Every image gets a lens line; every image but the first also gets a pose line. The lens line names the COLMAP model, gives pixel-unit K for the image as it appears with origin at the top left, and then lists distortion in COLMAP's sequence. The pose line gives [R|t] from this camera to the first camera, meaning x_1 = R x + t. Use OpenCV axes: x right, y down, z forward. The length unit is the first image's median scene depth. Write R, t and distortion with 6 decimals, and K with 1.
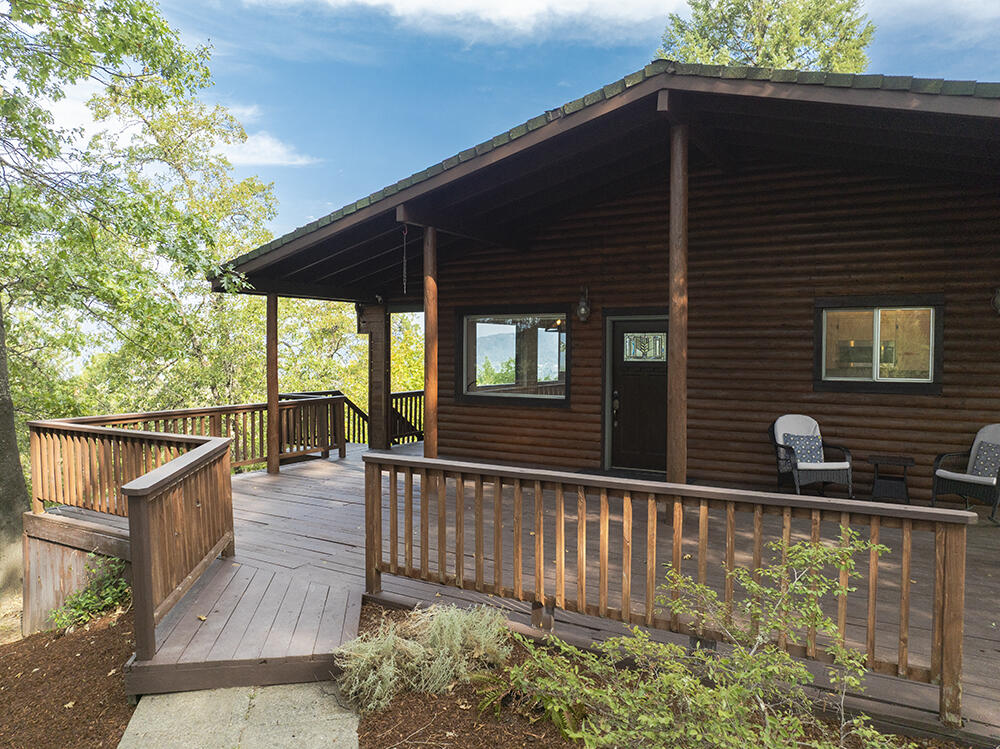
lens RADIAL K [[709.8, 0, 498.0], [0, 709.8, 374.4], [0, 0, 1]] dist [-0.054996, 0.032295]
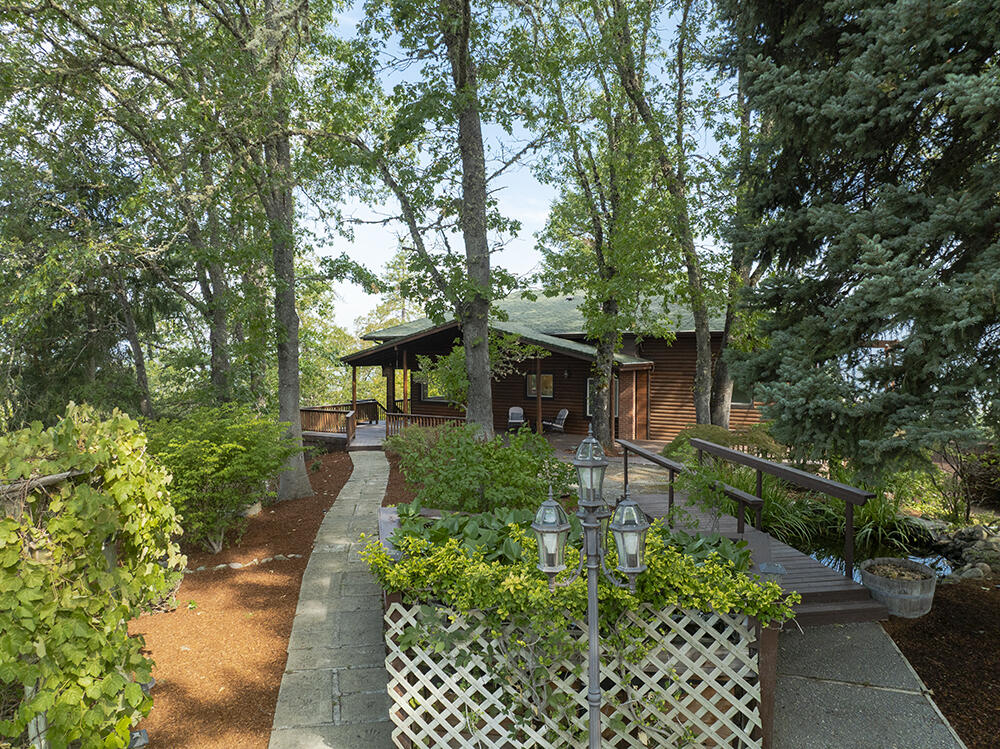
lens RADIAL K [[703.4, 0, 498.8], [0, 703.4, 376.7], [0, 0, 1]] dist [-0.045908, 0.022278]
pose [[0.999736, -0.001580, -0.022916, 0.328612], [0.001481, 0.999990, -0.004326, -0.054554], [0.022922, 0.004290, 0.999728, -1.782443]]
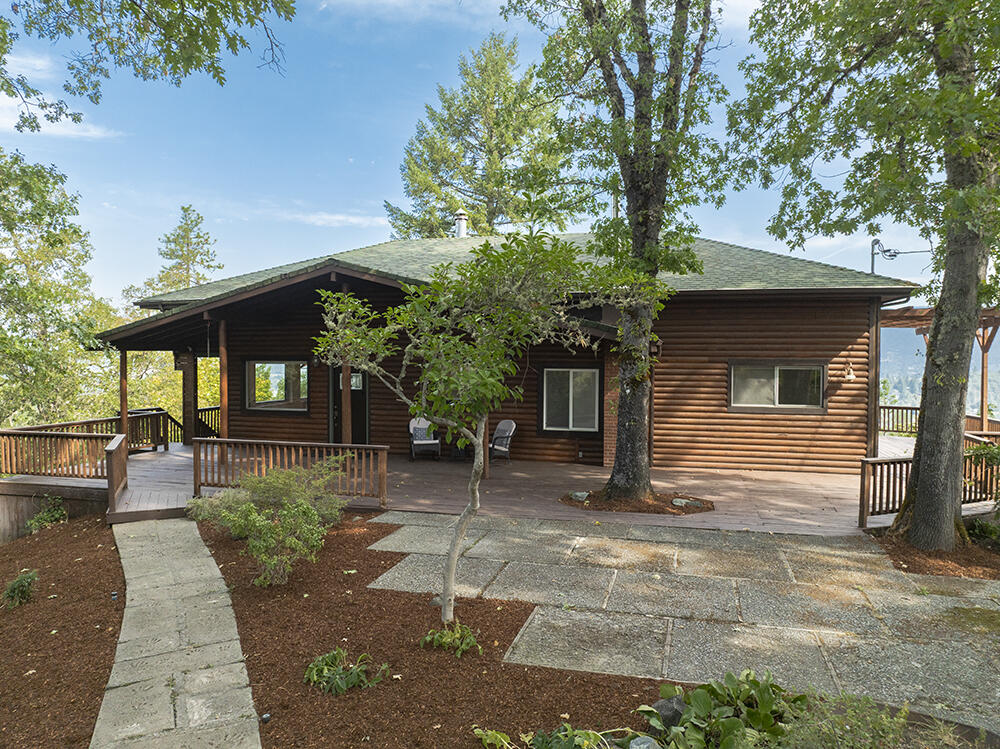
lens RADIAL K [[702.4, 0, 496.7], [0, 702.4, 375.3], [0, 0, 1]] dist [-0.038624, 0.000886]
pose [[0.964178, -0.007637, 0.265147, 0.086139], [0.009393, 0.999942, -0.005357, -0.037495], [-0.265090, 0.007655, 0.964193, -0.741025]]
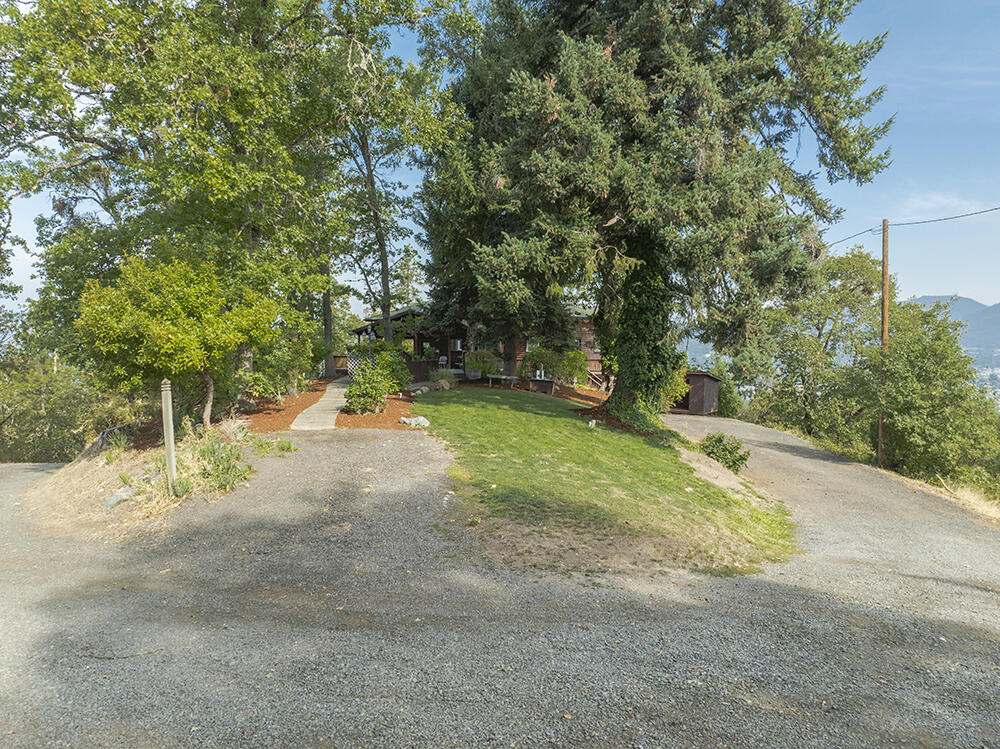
lens RADIAL K [[702.4, 0, 496.7], [0, 702.4, 375.3], [0, 0, 1]] dist [-0.038624, 0.000886]
pose [[0.998254, 0.003782, -0.058939, 0.991234], [-0.003257, 0.999954, 0.008989, 0.135352], [0.058971, -0.008781, 0.998221, -4.055942]]
